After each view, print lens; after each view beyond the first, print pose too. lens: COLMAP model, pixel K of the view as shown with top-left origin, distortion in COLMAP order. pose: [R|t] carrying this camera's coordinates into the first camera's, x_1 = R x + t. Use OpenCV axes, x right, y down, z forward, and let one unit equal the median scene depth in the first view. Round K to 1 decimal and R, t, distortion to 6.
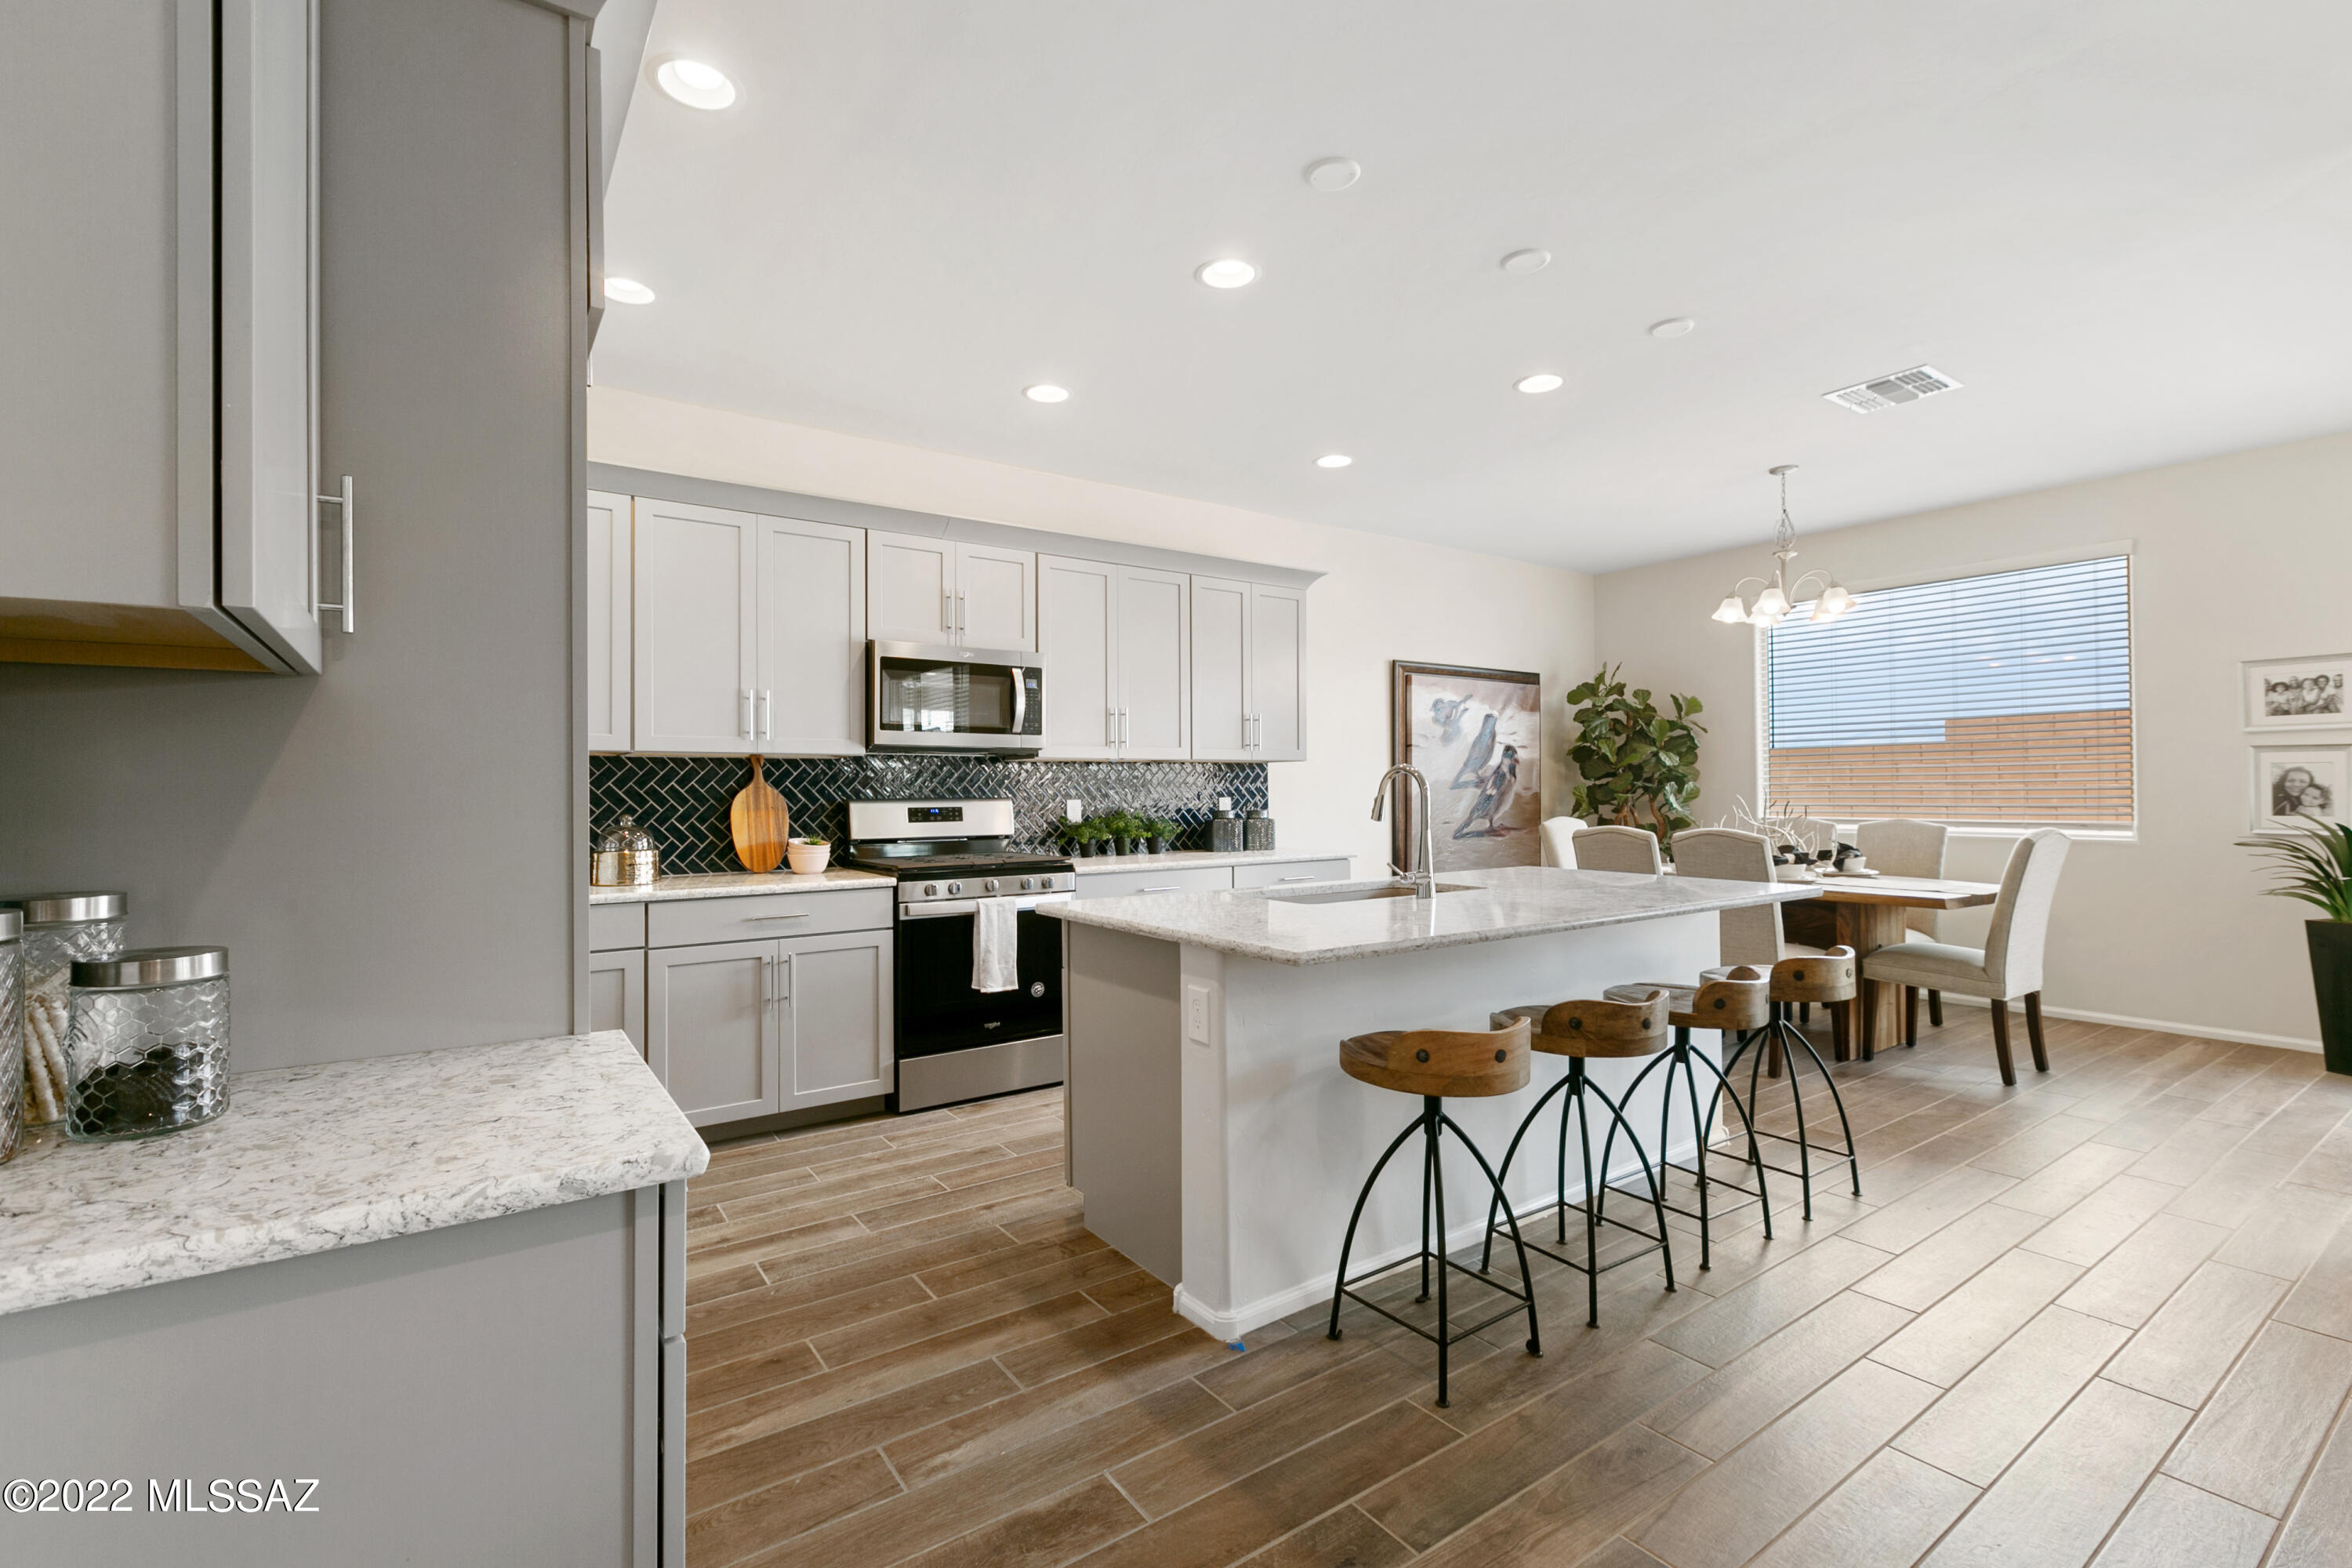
lens RADIAL K [[1030.0, 0, 1165.1], [0, 1030.0, 777.9], [0, 0, 1]] dist [0.007233, -0.002051]
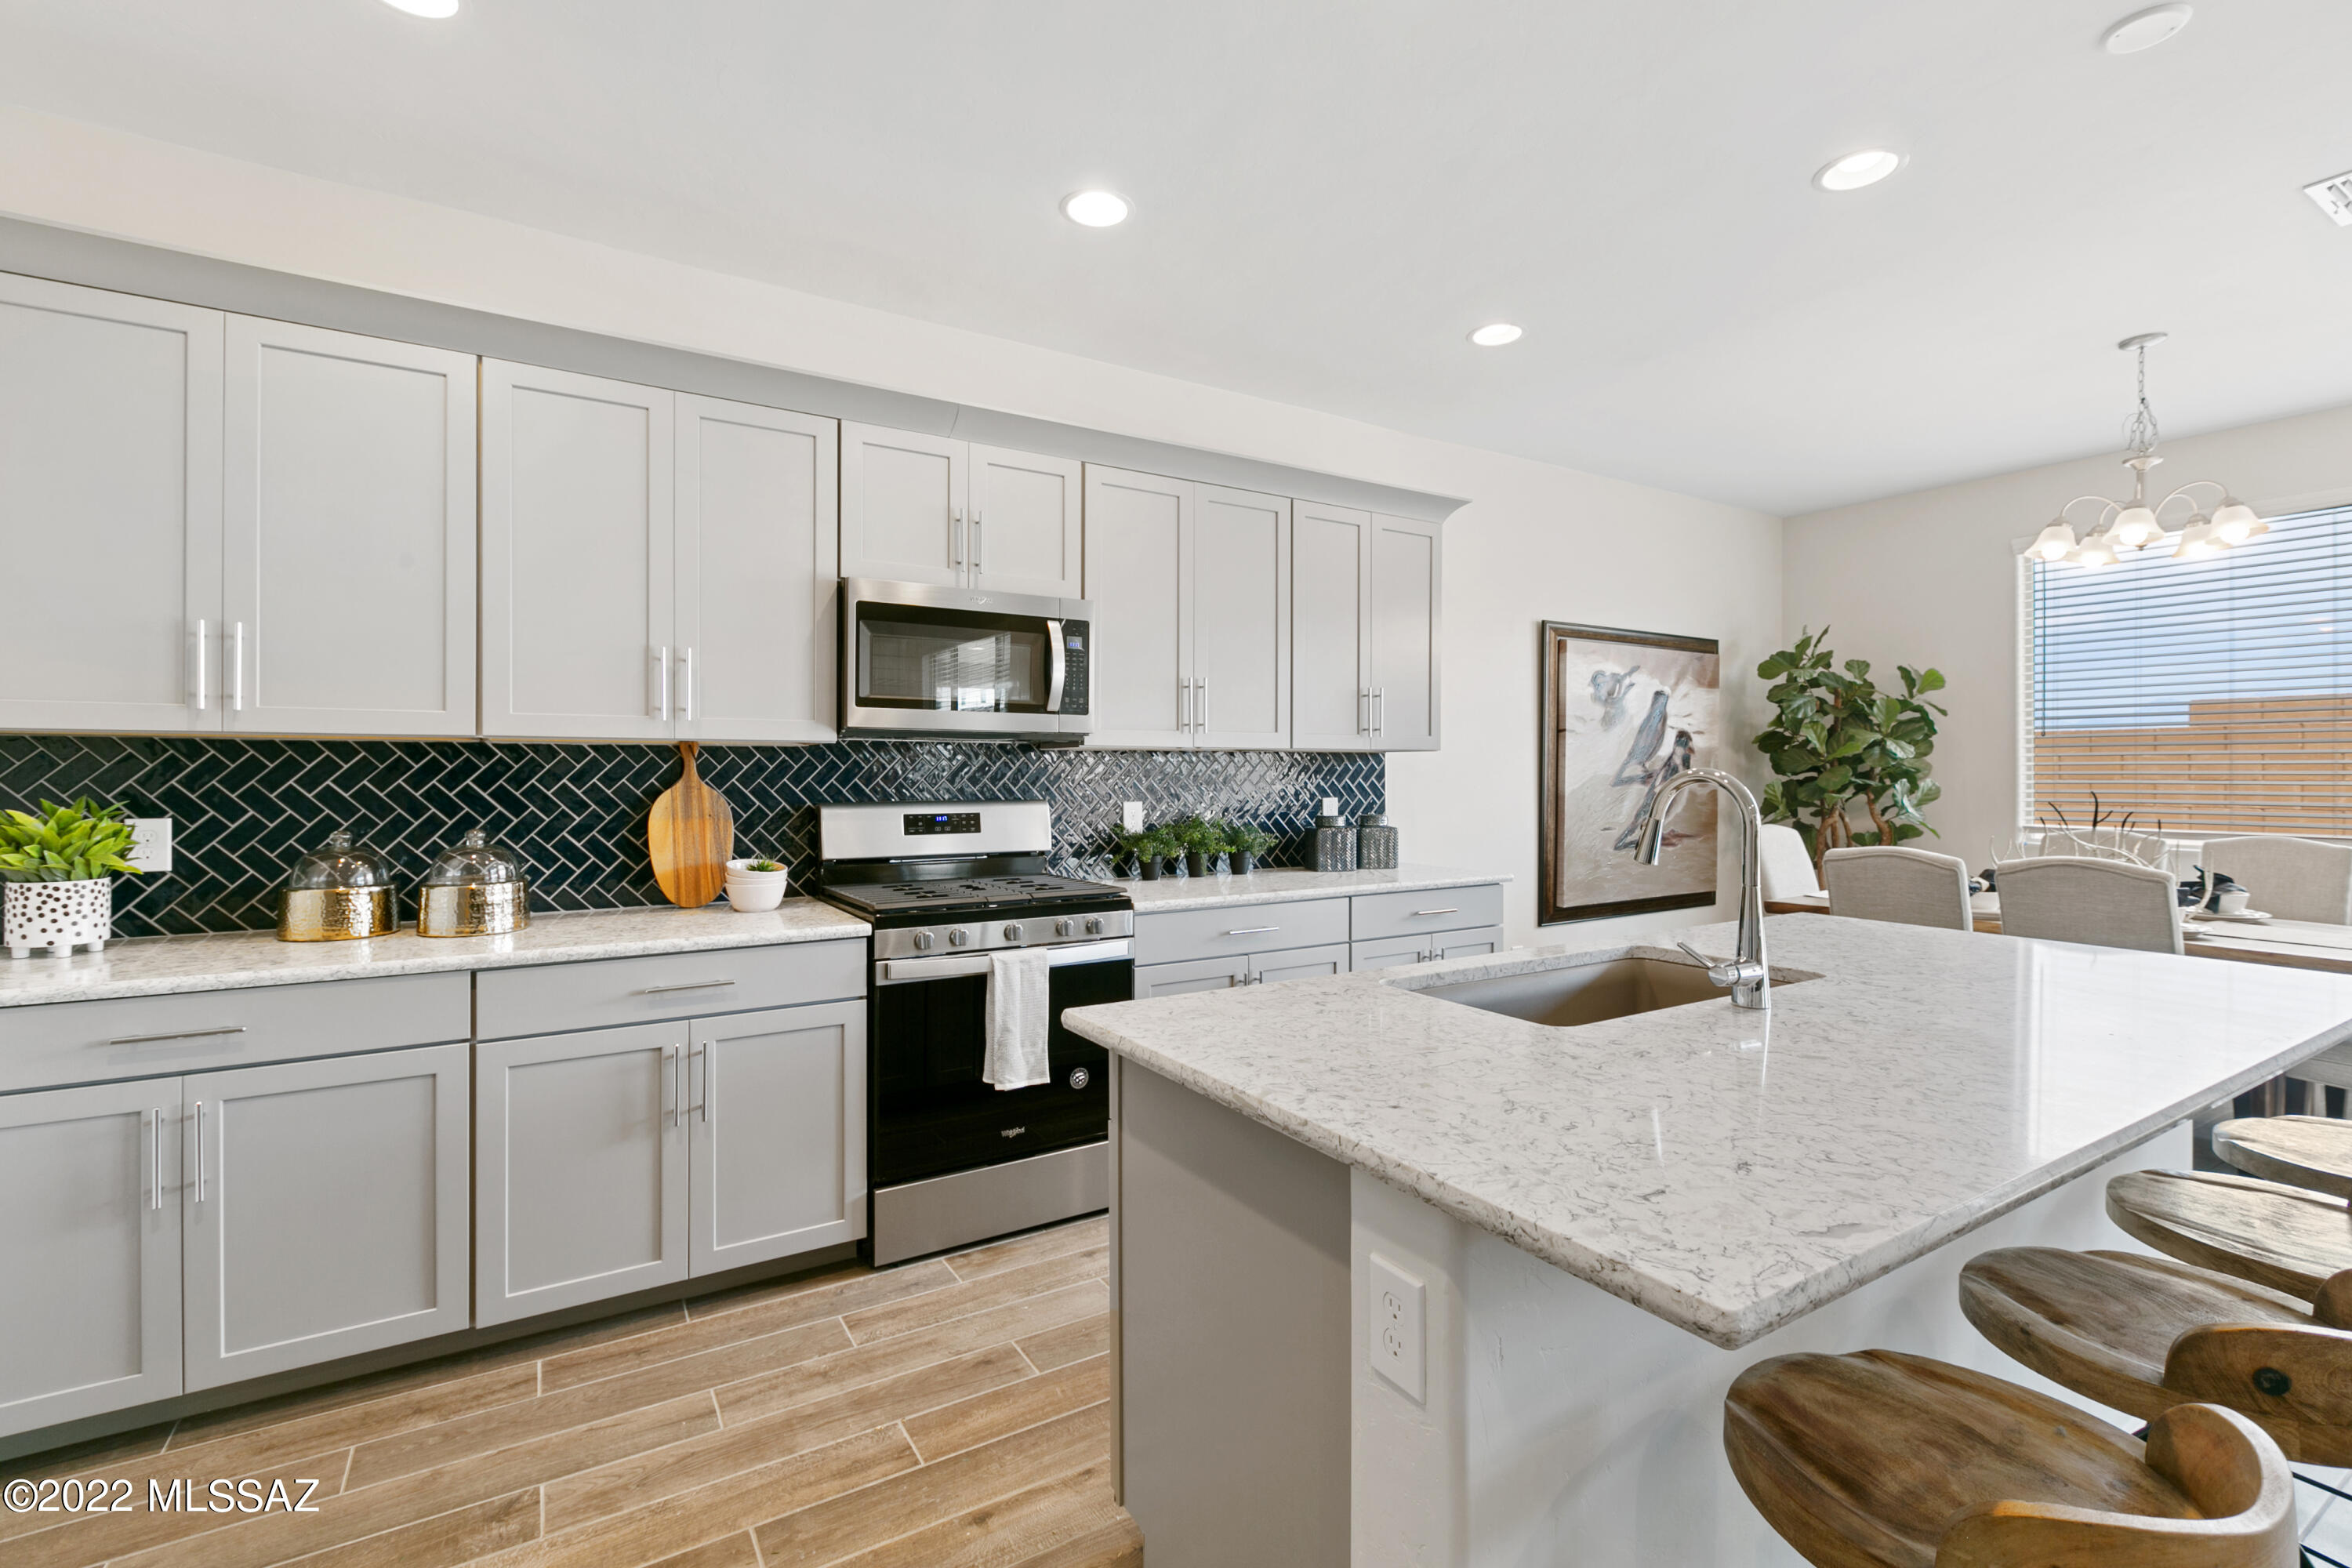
lens RADIAL K [[1030.0, 0, 1172.0], [0, 1030.0, 773.0], [0, 0, 1]] dist [0.007233, -0.002051]
pose [[0.998624, 0.007272, -0.051935, -0.023183], [-0.006534, 0.999875, 0.014367, -0.011399], [0.052033, -0.014008, 0.998547, 0.276788]]
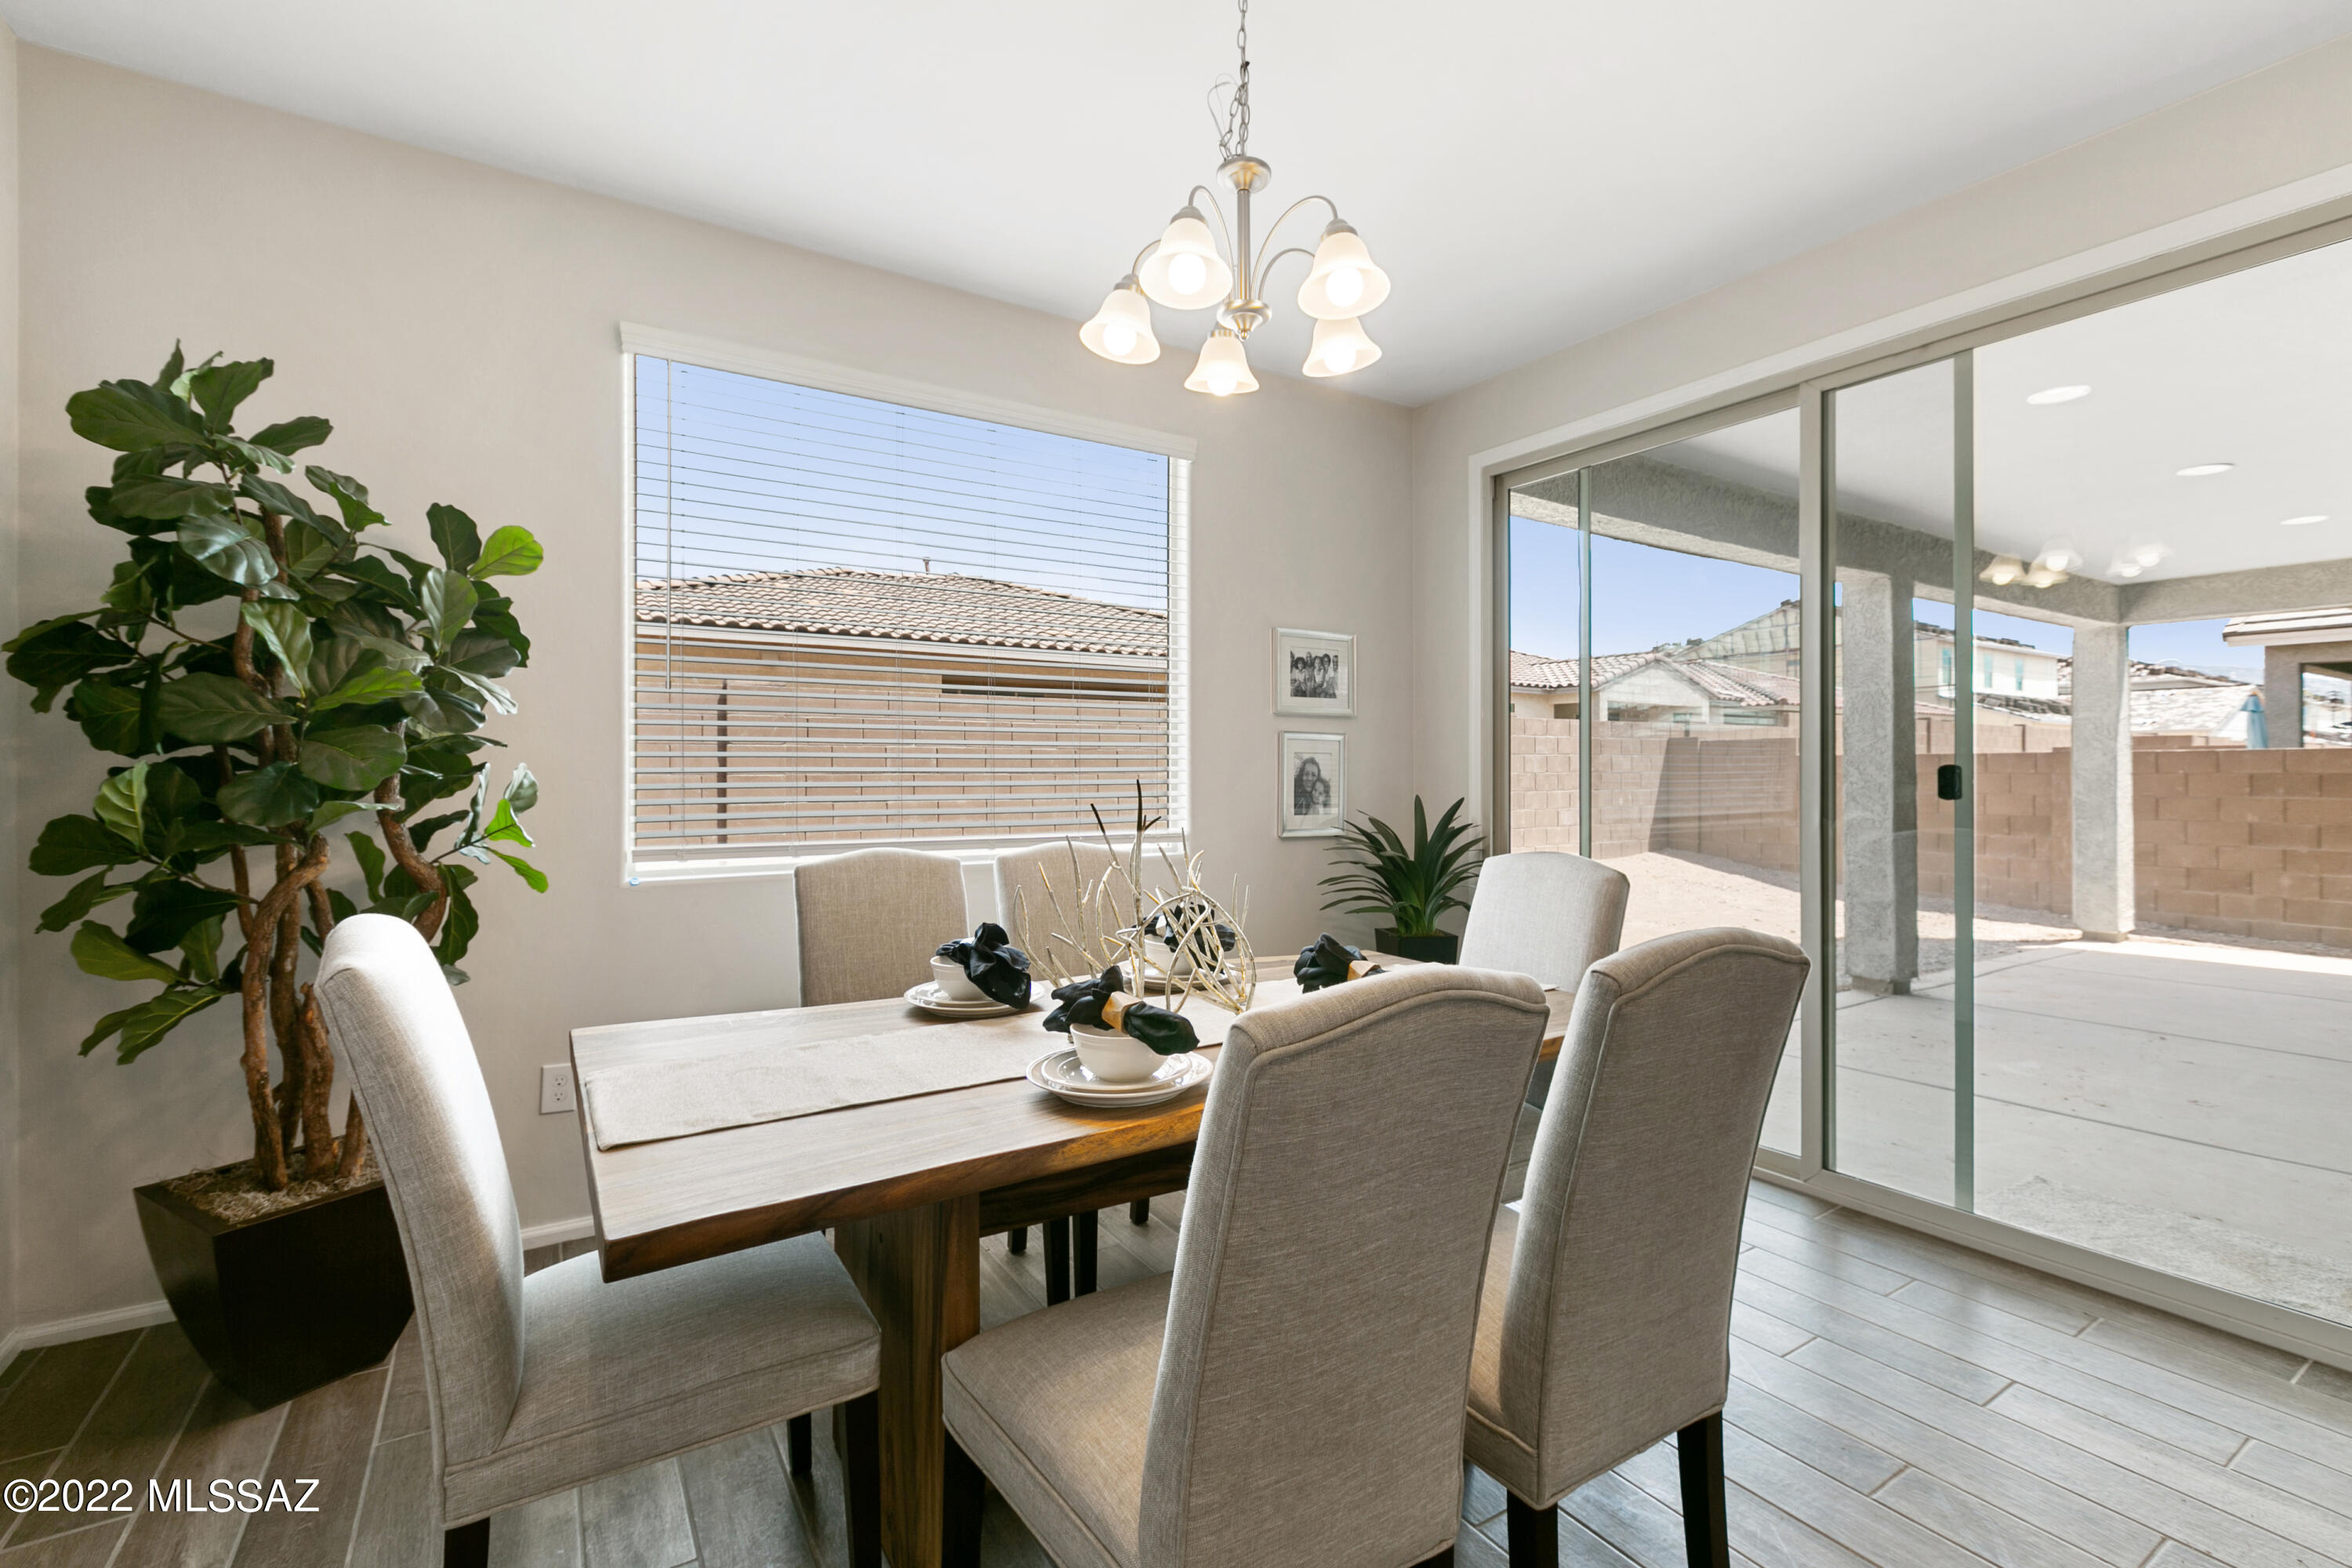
lens RADIAL K [[1030.0, 0, 1195.0], [0, 1030.0, 789.7], [0, 0, 1]] dist [0.007233, -0.002051]
pose [[0.038121, -0.009968, 0.999223, 0.230479], [-0.014060, 0.999846, 0.010510, 0.008598], [-0.999174, -0.014449, 0.037975, 1.071475]]
